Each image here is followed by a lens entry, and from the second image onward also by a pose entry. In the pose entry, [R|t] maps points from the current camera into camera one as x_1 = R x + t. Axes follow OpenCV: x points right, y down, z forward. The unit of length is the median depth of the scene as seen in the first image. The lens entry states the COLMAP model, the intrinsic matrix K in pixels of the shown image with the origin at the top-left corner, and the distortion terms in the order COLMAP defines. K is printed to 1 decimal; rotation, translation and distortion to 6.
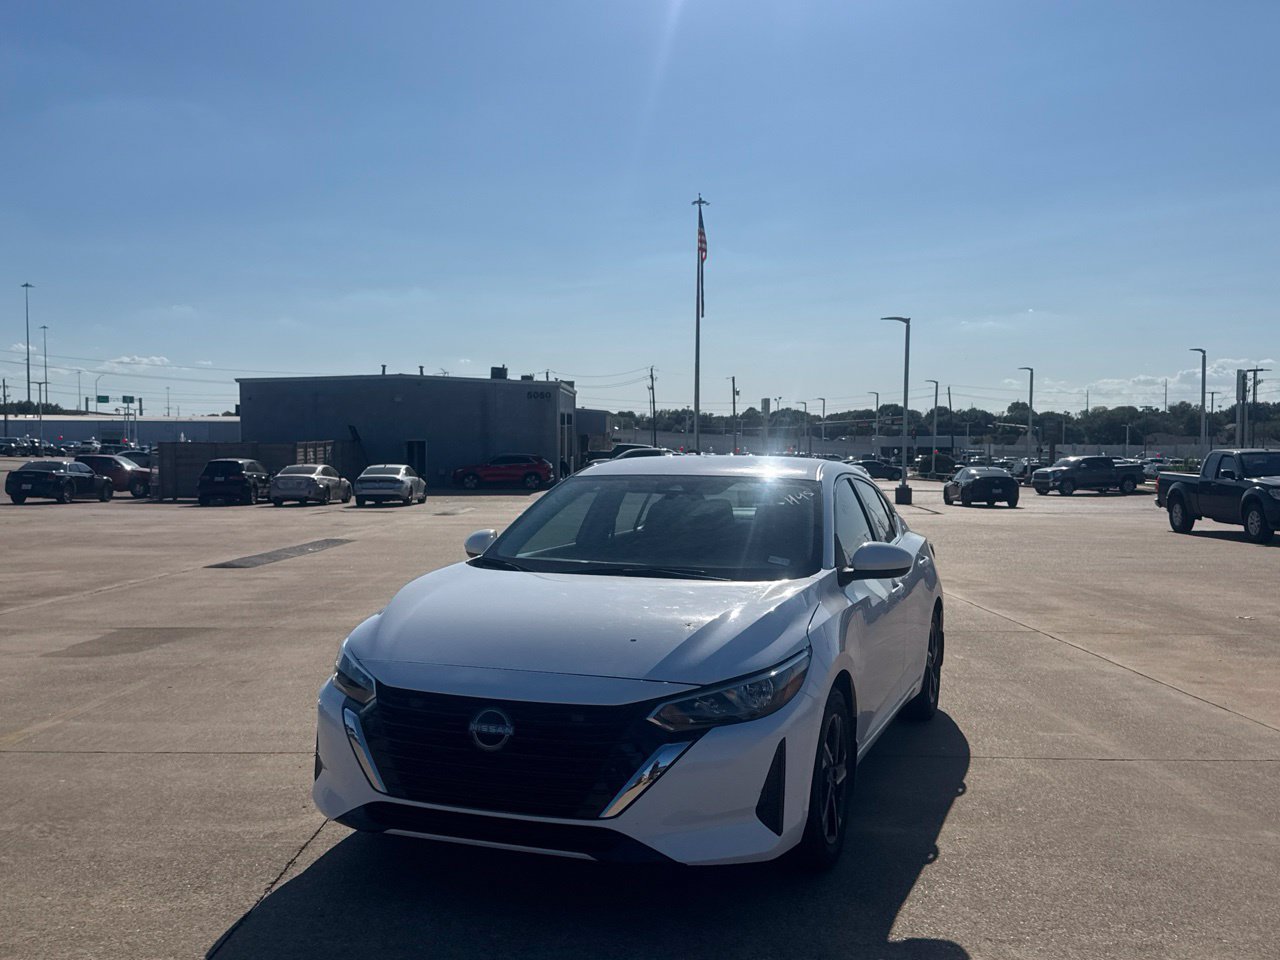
lens RADIAL K [[1227.7, 0, 642.4], [0, 1227.7, 464.4], [0, 0, 1]] dist [0.066765, 0.000000]
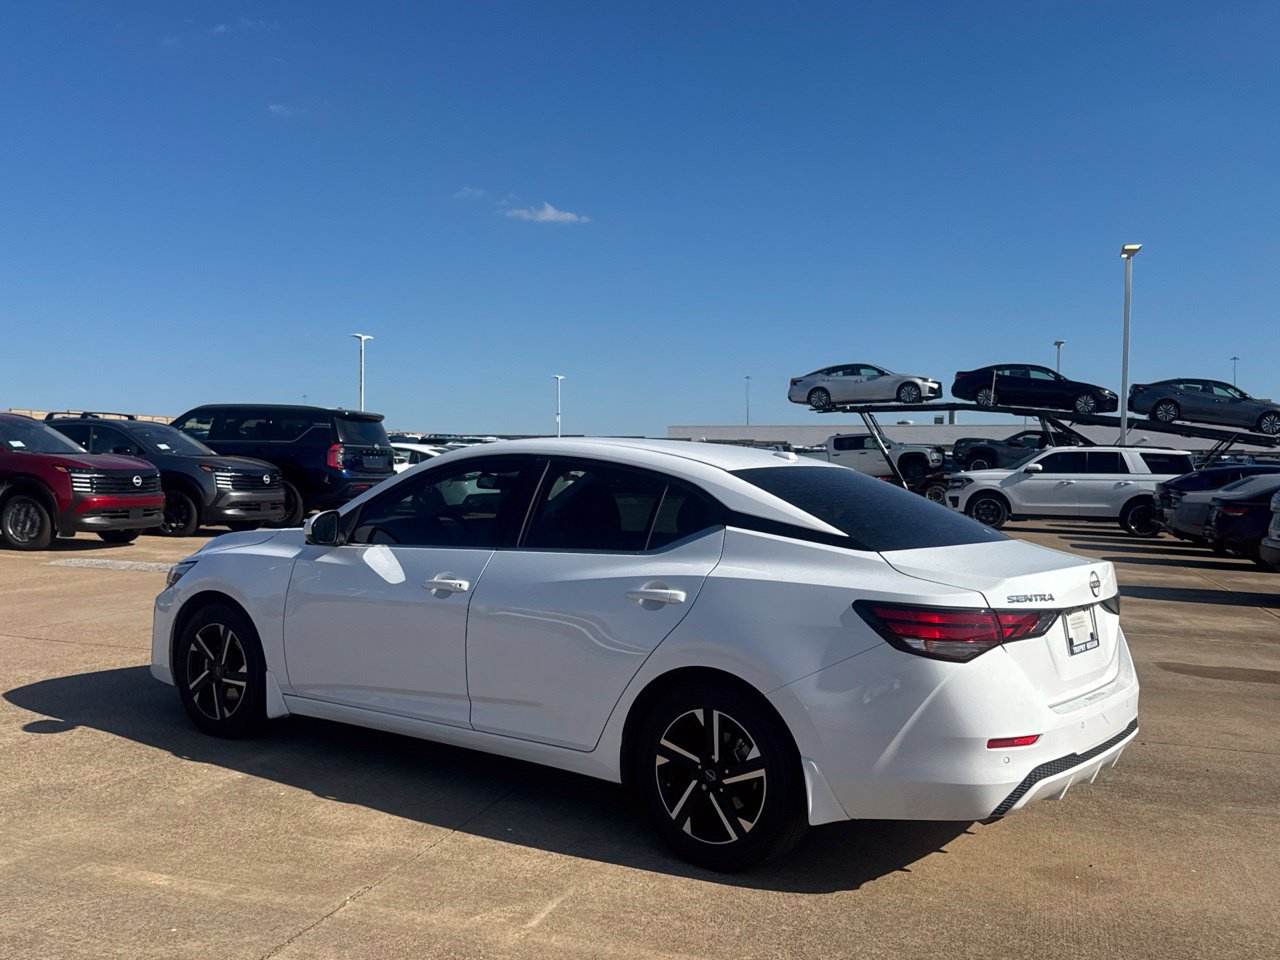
lens RADIAL K [[1227.7, 0, 637.0], [0, 1227.7, 479.3], [0, 0, 1]] dist [0.066765, 0.000000]
pose [[-0.273872, -0.002084, -0.961764, 0.522216], [-0.037580, 0.999257, 0.008536, 0.007930], [0.961032, 0.038481, -0.273747, 0.714152]]
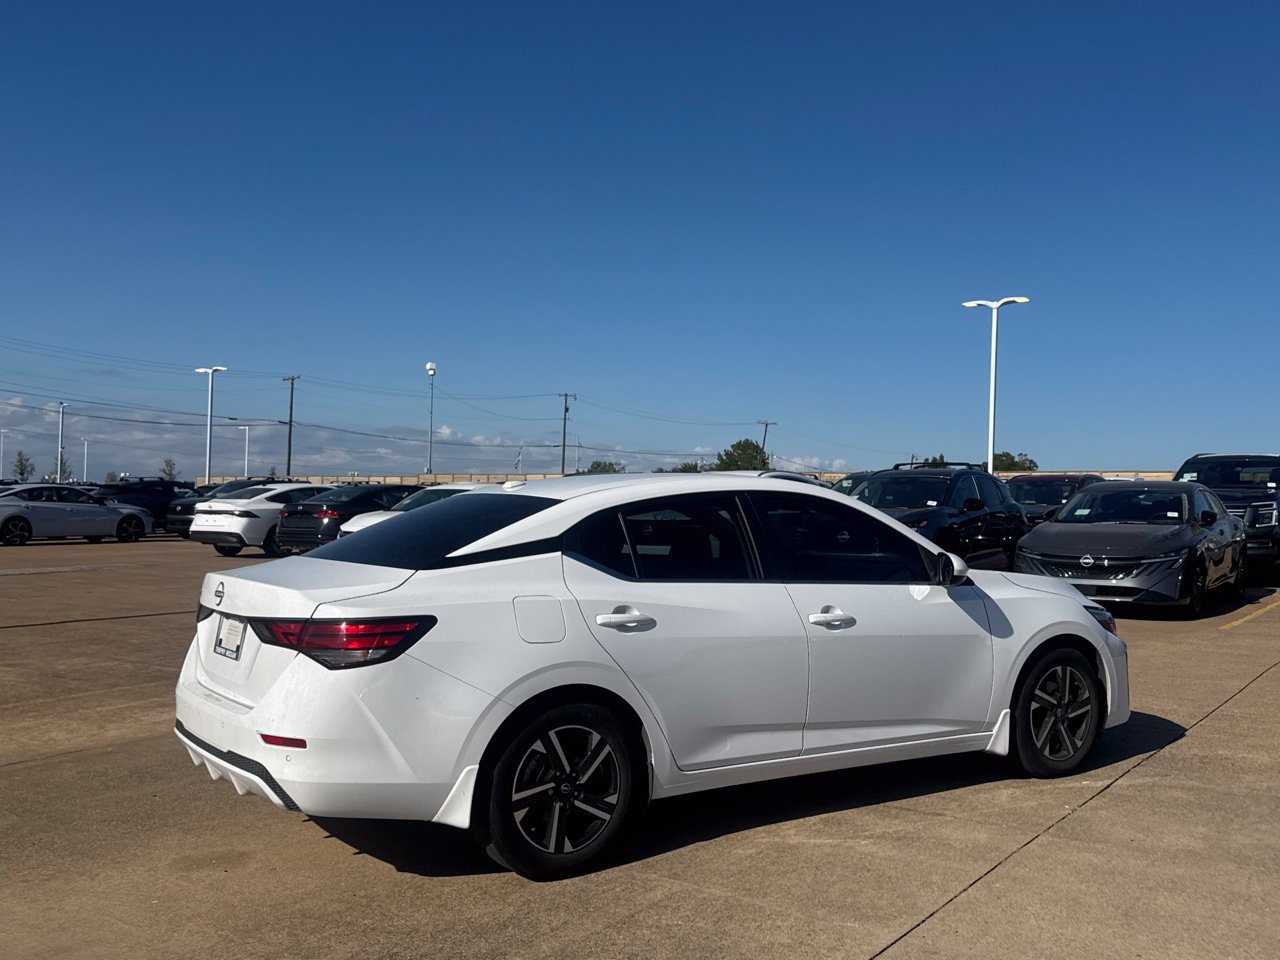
lens RADIAL K [[1227.7, 0, 638.6], [0, 1227.7, 496.4], [0, 0, 1]] dist [0.066765, 0.000000]
pose [[-0.820961, -0.012235, 0.570853, -0.249784], [-0.008233, 0.999920, 0.009592, 0.000688], [-0.570925, 0.003175, -0.820996, 1.010824]]
